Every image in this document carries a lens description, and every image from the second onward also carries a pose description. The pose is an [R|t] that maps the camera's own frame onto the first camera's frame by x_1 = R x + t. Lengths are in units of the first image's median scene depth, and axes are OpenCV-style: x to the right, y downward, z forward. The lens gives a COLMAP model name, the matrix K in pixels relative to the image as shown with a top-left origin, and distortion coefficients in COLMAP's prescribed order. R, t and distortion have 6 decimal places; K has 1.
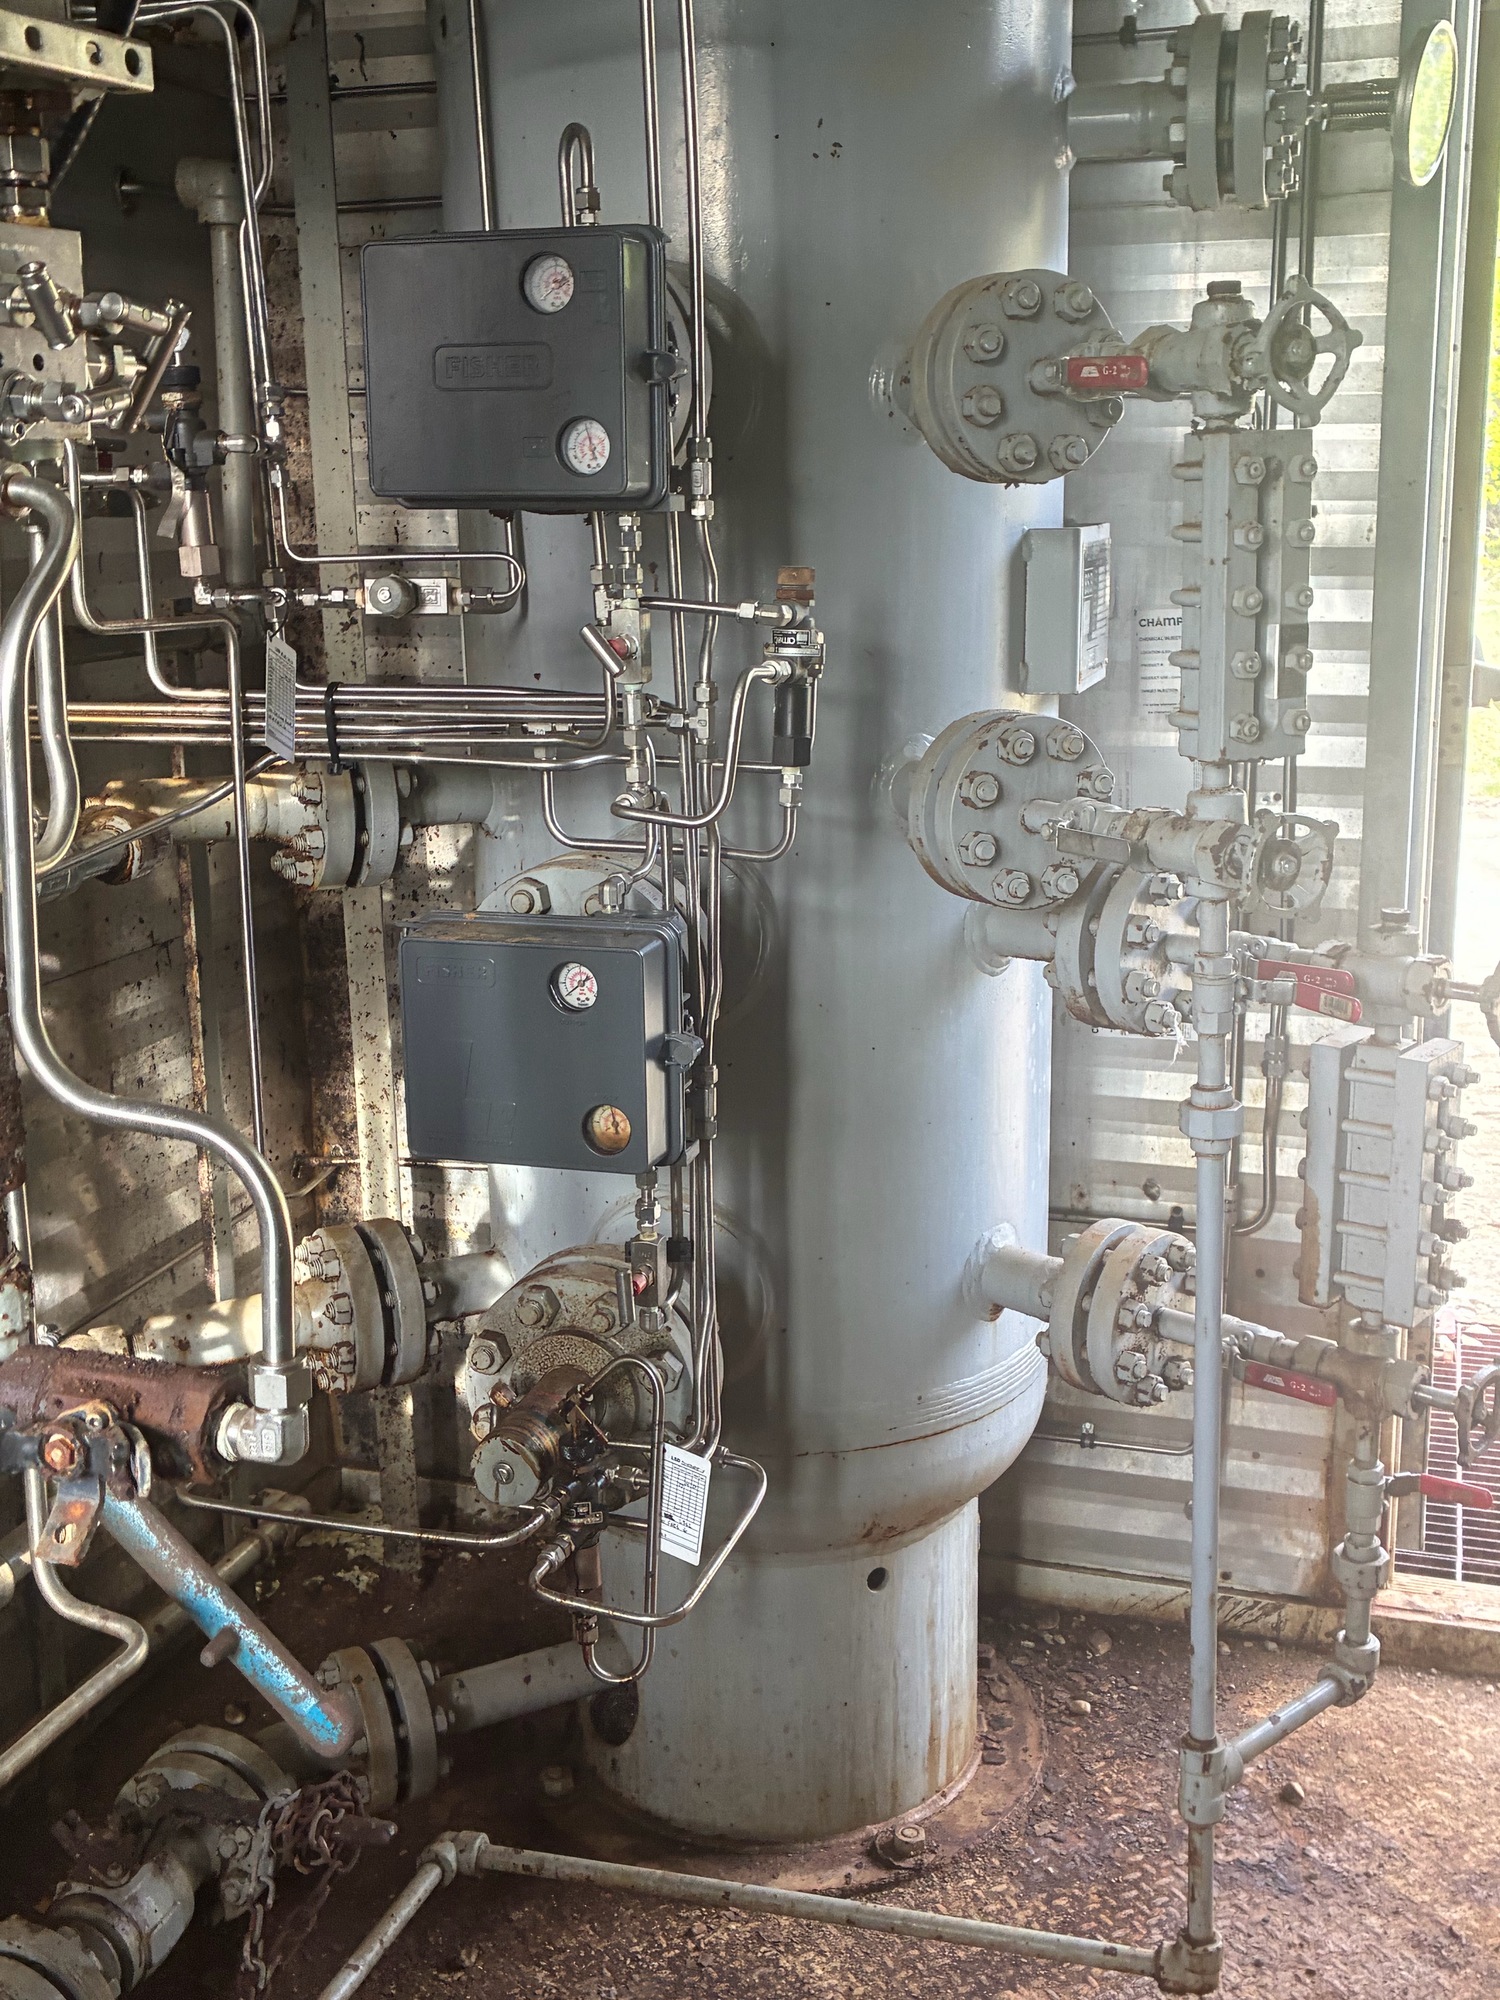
lens RADIAL K [[2199.2, 0, 792.9], [0, 2199.2, 1000.4], [0, 0, 1]] dist [0.037463, -0.039336]
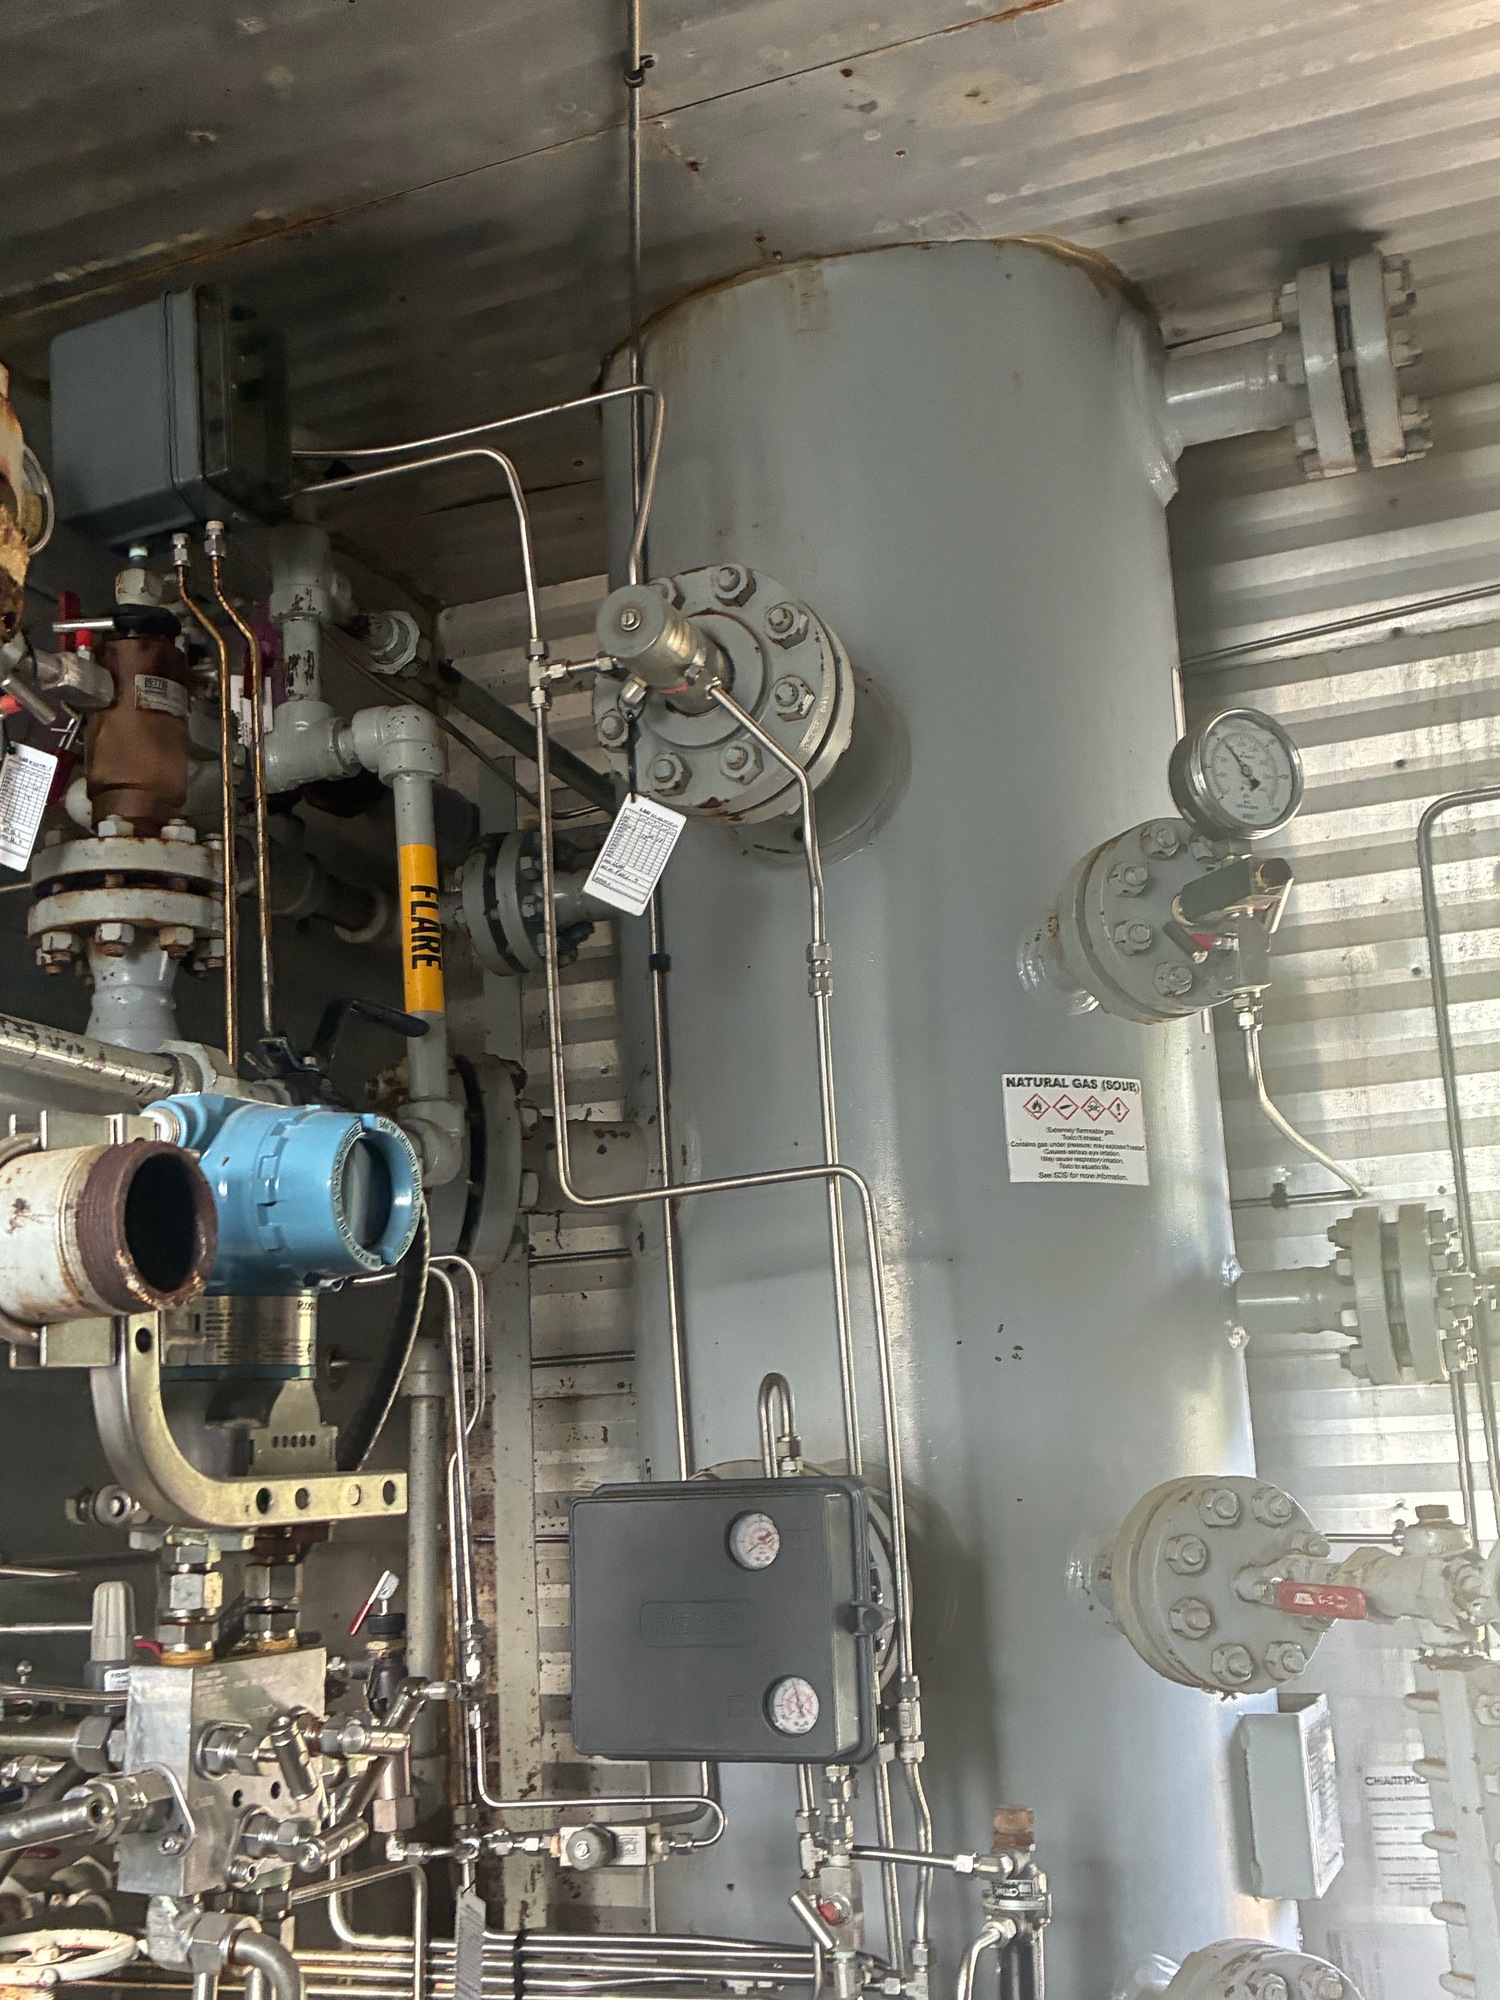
lens RADIAL K [[2202.2, 0, 750.0], [0, 2202.2, 1000.0], [0, 0, 1]] dist [0.048323, -0.093734]
pose [[0.995743, -0.051815, -0.076232, -0.019682], [0.014169, 0.903255, -0.428871, -0.101262], [0.091078, 0.425965, 0.900143, -0.014748]]
